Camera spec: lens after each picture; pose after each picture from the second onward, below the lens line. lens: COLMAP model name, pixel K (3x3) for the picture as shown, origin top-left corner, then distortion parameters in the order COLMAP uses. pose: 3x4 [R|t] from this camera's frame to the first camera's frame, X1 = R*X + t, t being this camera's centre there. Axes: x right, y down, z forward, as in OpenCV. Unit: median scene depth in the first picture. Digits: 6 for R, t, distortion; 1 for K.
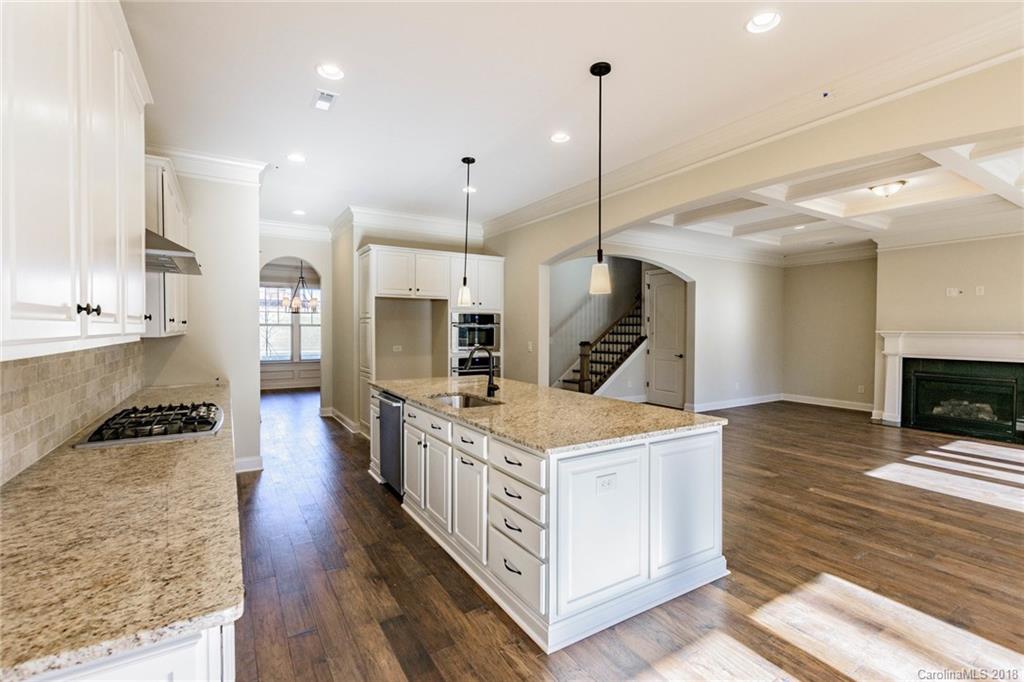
lens RADIAL K [[474.0, 0, 507.9], [0, 474.0, 338.5], [0, 0, 1]] dist [0.010928, -0.000688]
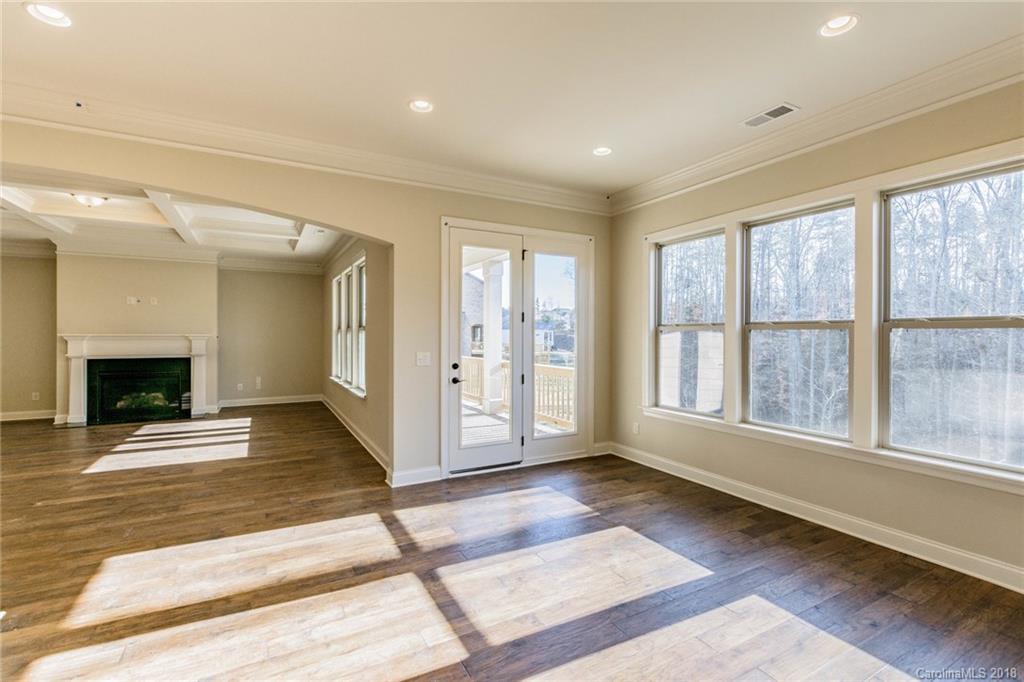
lens RADIAL K [[451.1, 0, 520.0], [0, 451.1, 338.6], [0, 0, 1]] dist [0.007831, -0.000201]
pose [[0.047361, -0.012332, 0.998802, -0.142932], [0.017847, 0.999775, 0.011498, -0.000174], [-0.998718, 0.017281, 0.047570, 0.006941]]
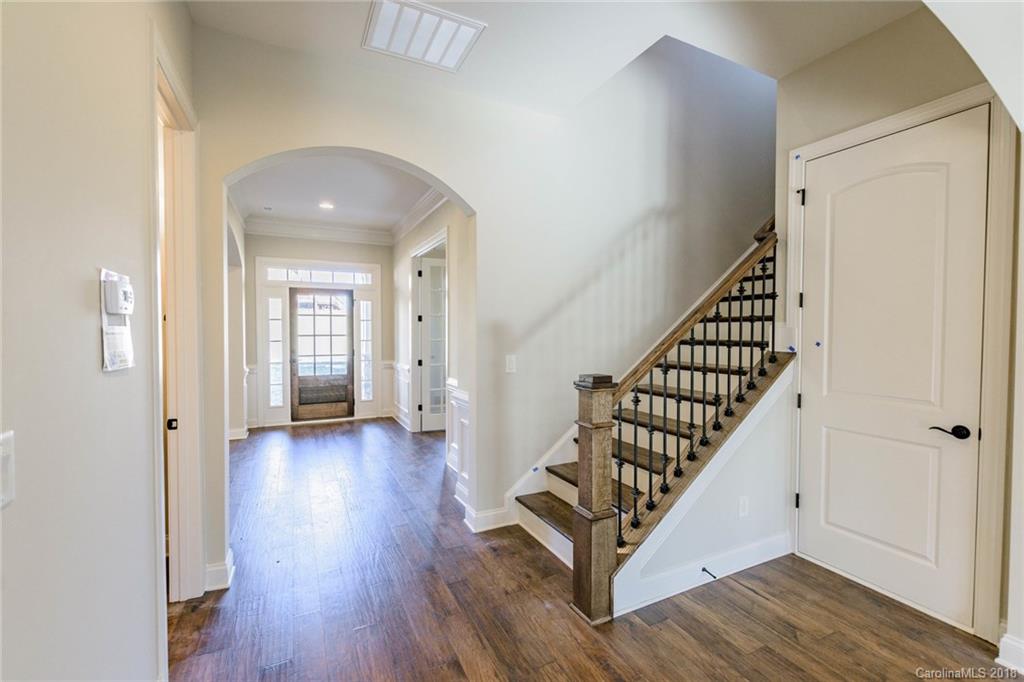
lens RADIAL K [[451.1, 0, 520.0], [0, 451.1, 338.6], [0, 0, 1]] dist [0.007831, -0.000201]
pose [[0.996959, 0.003908, -0.077834, 0.192234], [-0.004569, 0.999955, -0.008327, -0.015809], [0.077798, 0.008657, 0.996932, 1.007424]]
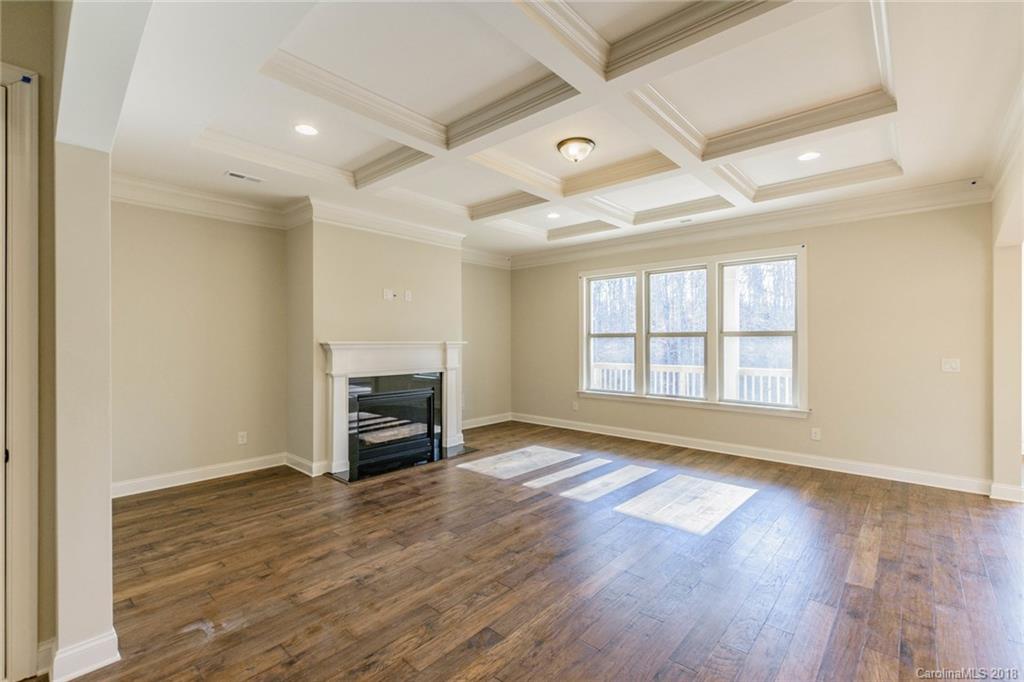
lens RADIAL K [[449.4, 0, 508.8], [0, 449.4, 340.5], [0, 0, 1]] dist [0.001953, -0.000595]
pose [[-0.285798, -0.000610, 0.958290, 0.127641], [0.017276, 0.999834, 0.005789, -0.019161], [-0.958134, 0.018210, -0.285740, 1.138304]]
